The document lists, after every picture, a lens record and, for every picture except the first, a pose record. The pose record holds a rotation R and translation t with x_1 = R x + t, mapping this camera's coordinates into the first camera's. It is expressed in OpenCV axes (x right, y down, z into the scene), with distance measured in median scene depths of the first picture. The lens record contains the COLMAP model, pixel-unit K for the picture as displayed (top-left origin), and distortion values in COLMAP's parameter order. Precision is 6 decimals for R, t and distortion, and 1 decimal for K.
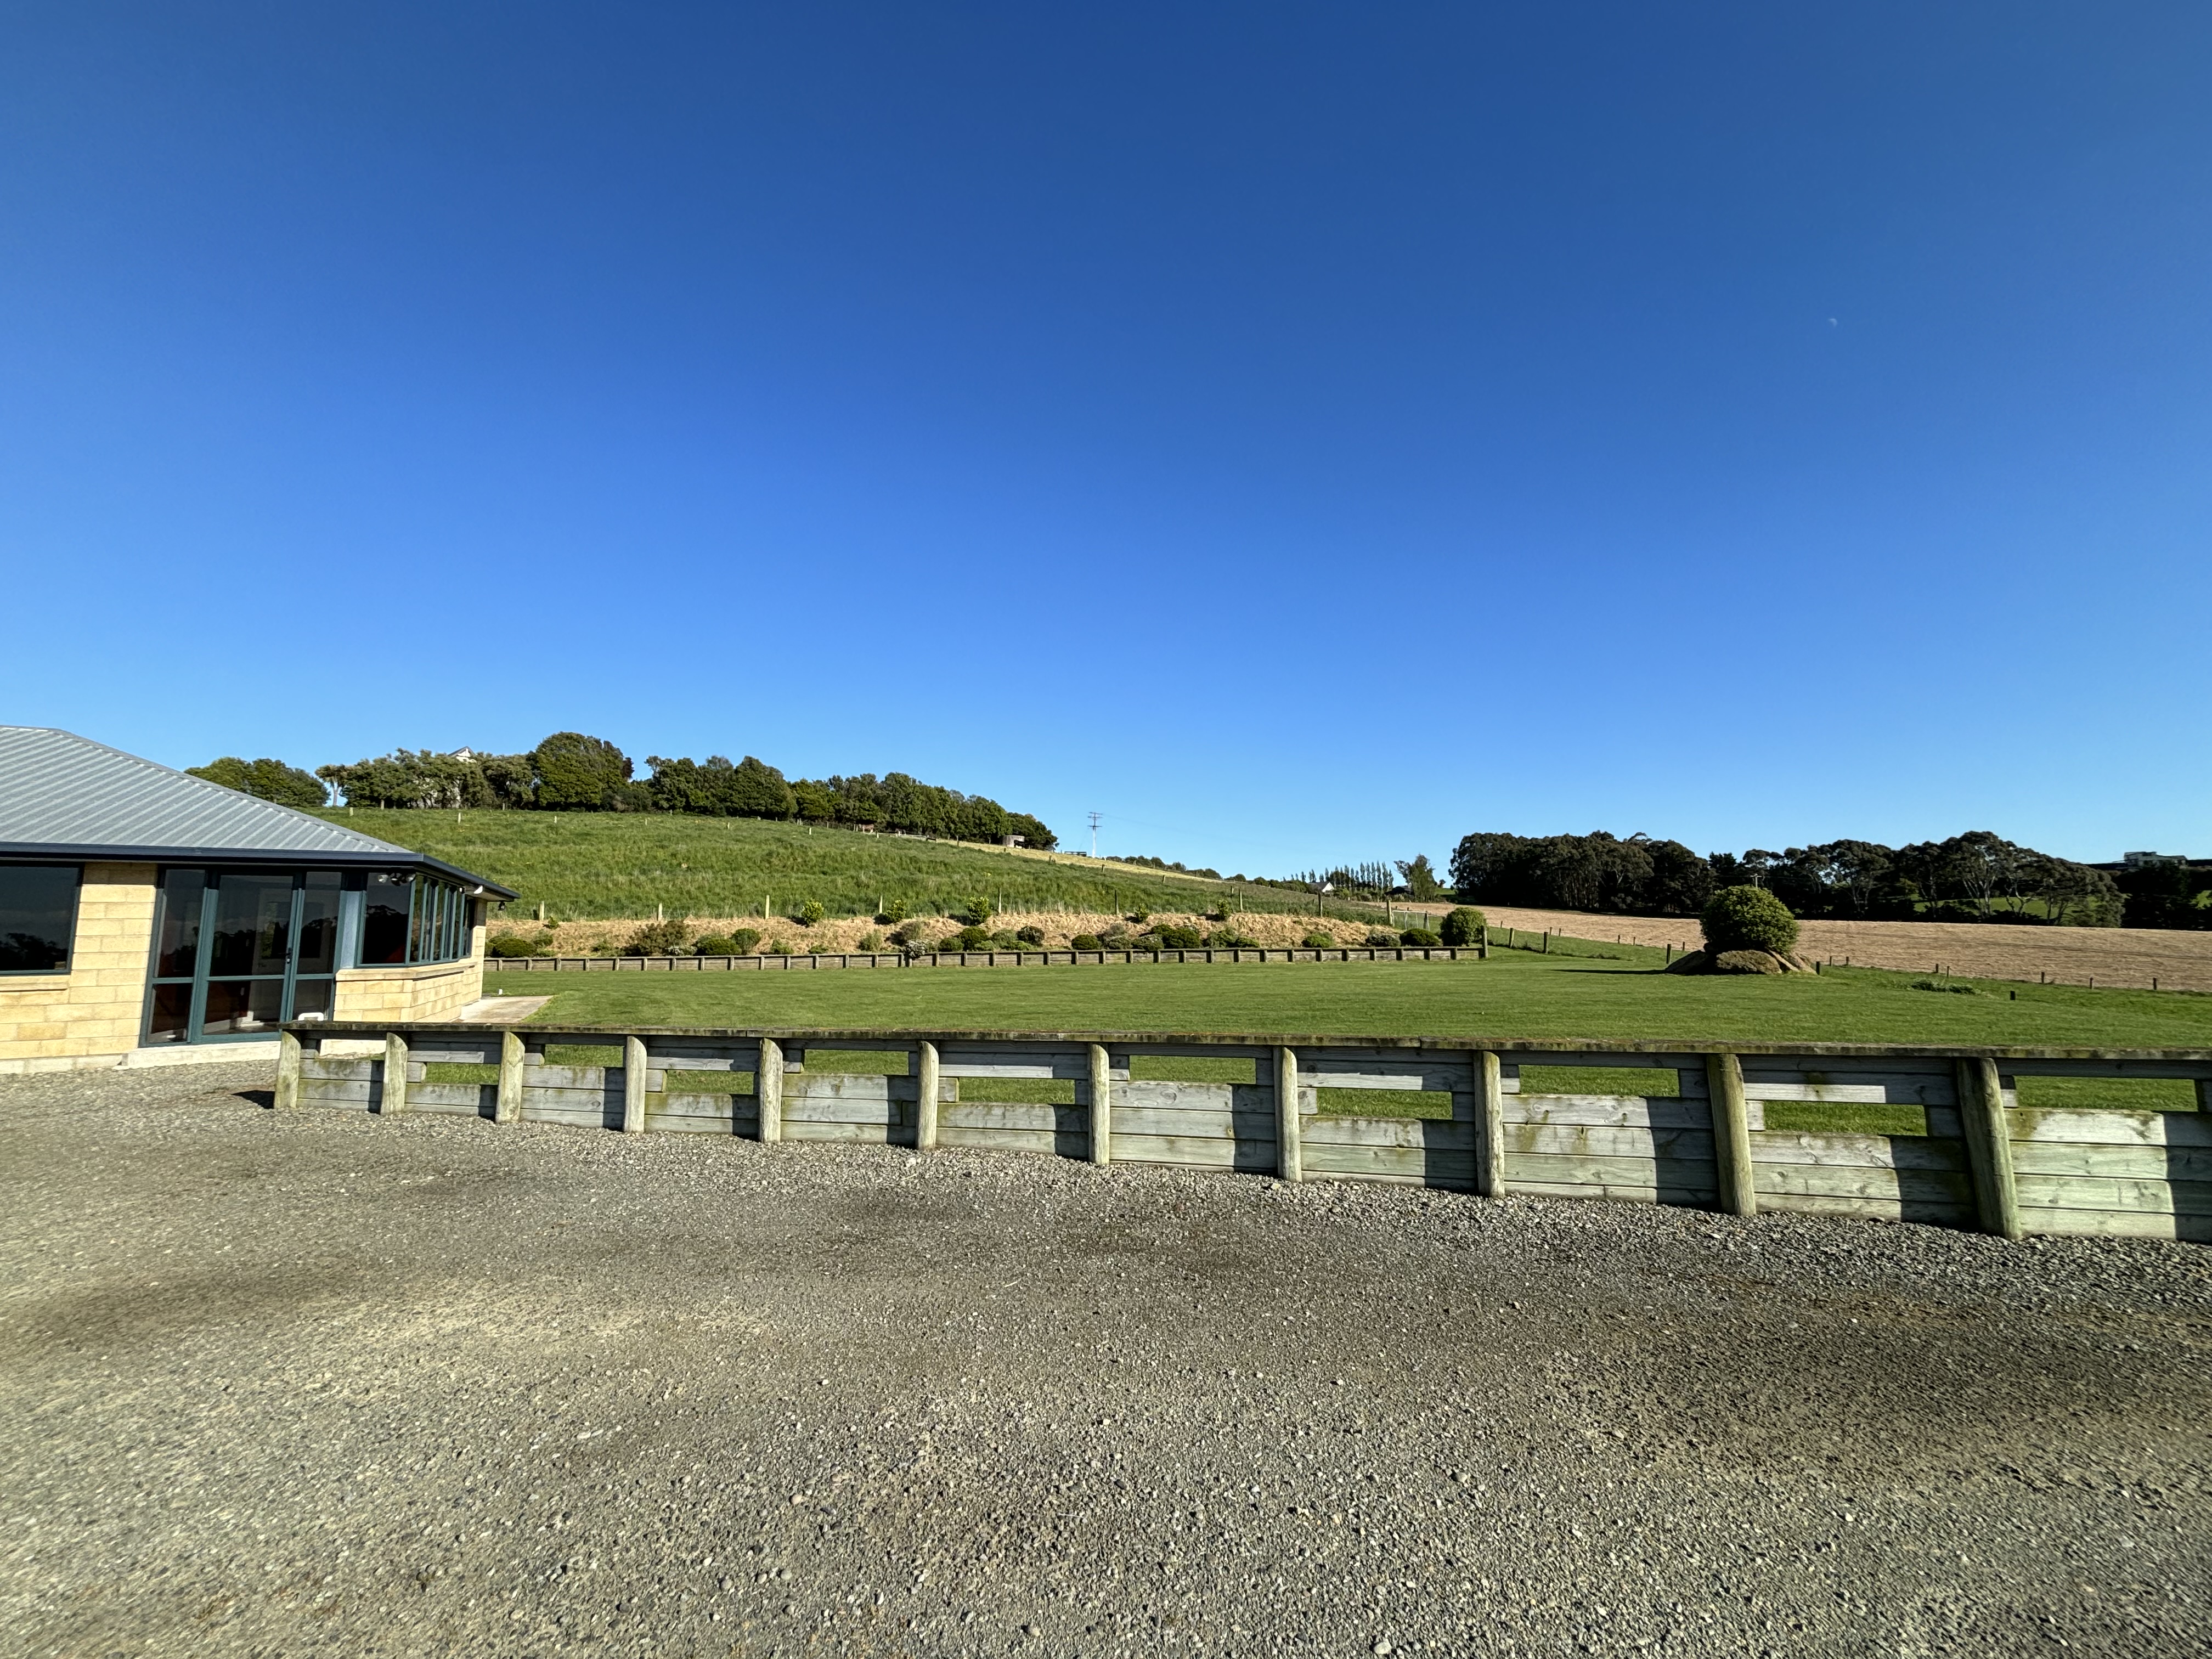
lens RADIAL K [[878.2, 0, 1110.3], [0, 878.2, 826.7], [0, 0, 1]] dist [-0.001764, -0.000257]
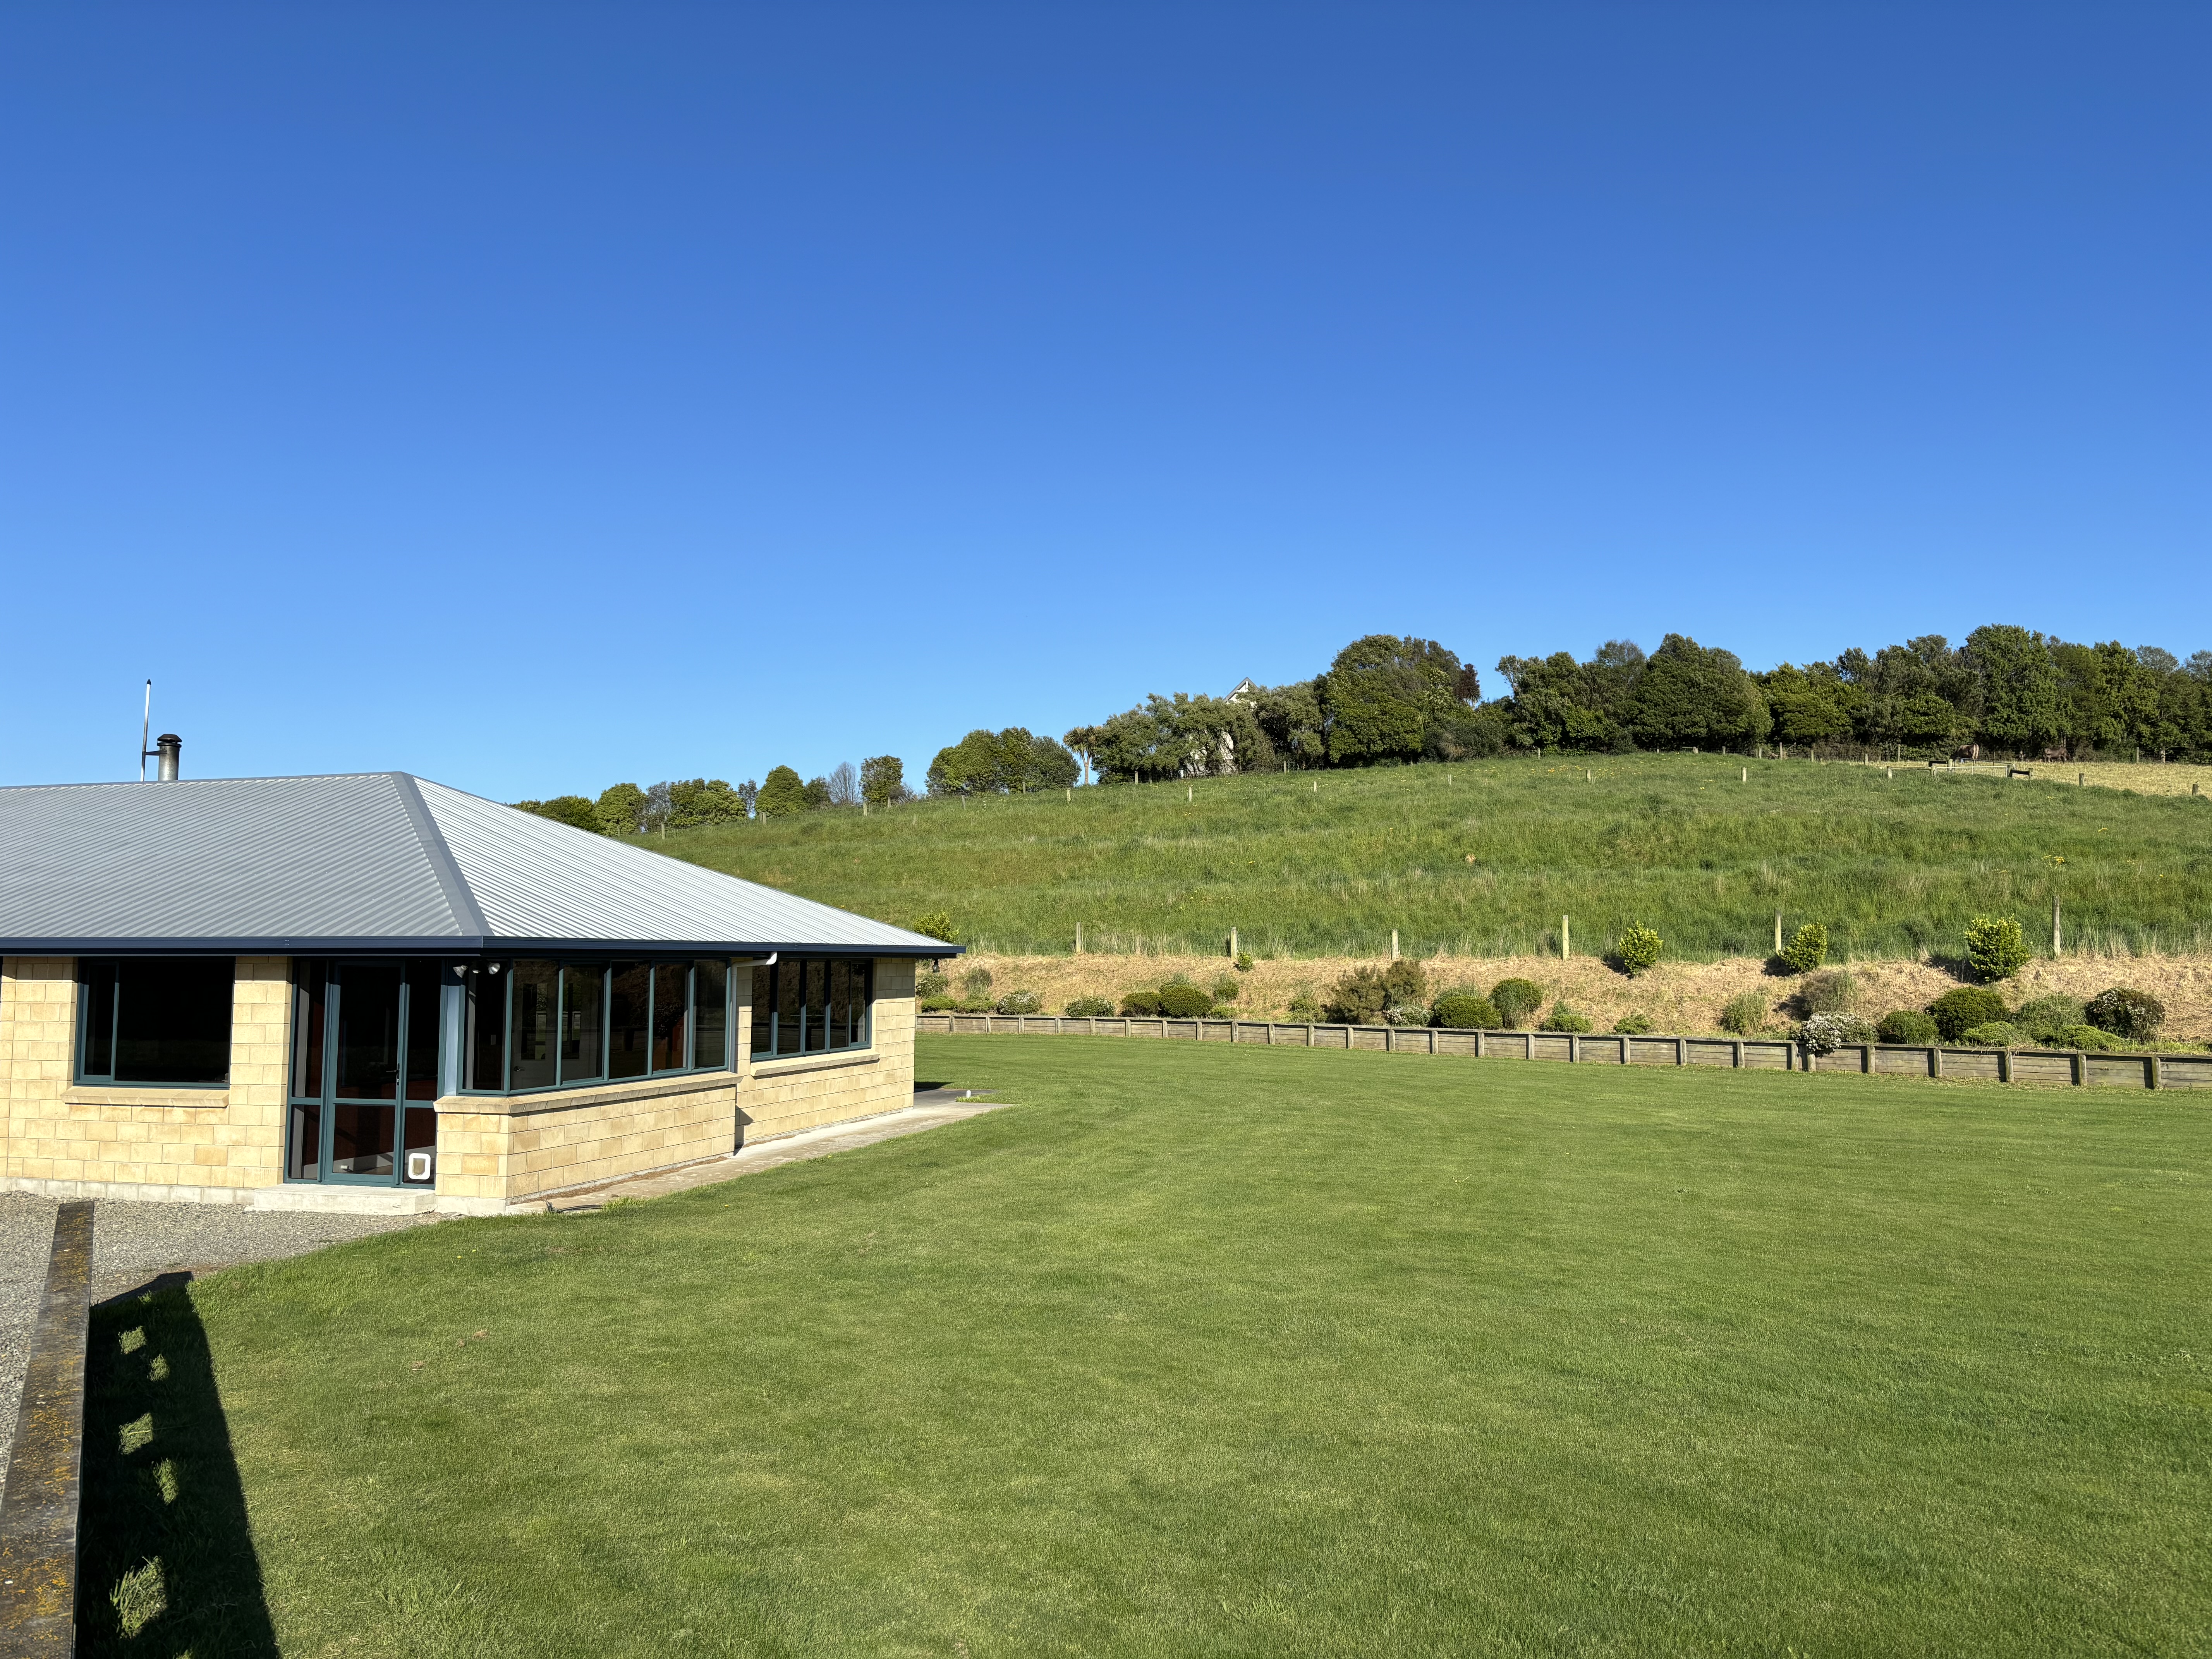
lens RADIAL K [[1635.3, 0, 1104.9], [0, 1635.3, 831.6], [0, 0, 1]] dist [0.029528, -0.004587]
pose [[0.694472, -0.042144, -0.718285, 0.122654], [0.077453, 0.996861, 0.016396, -0.008796], [0.715339, -0.067020, 0.695556, 0.116084]]
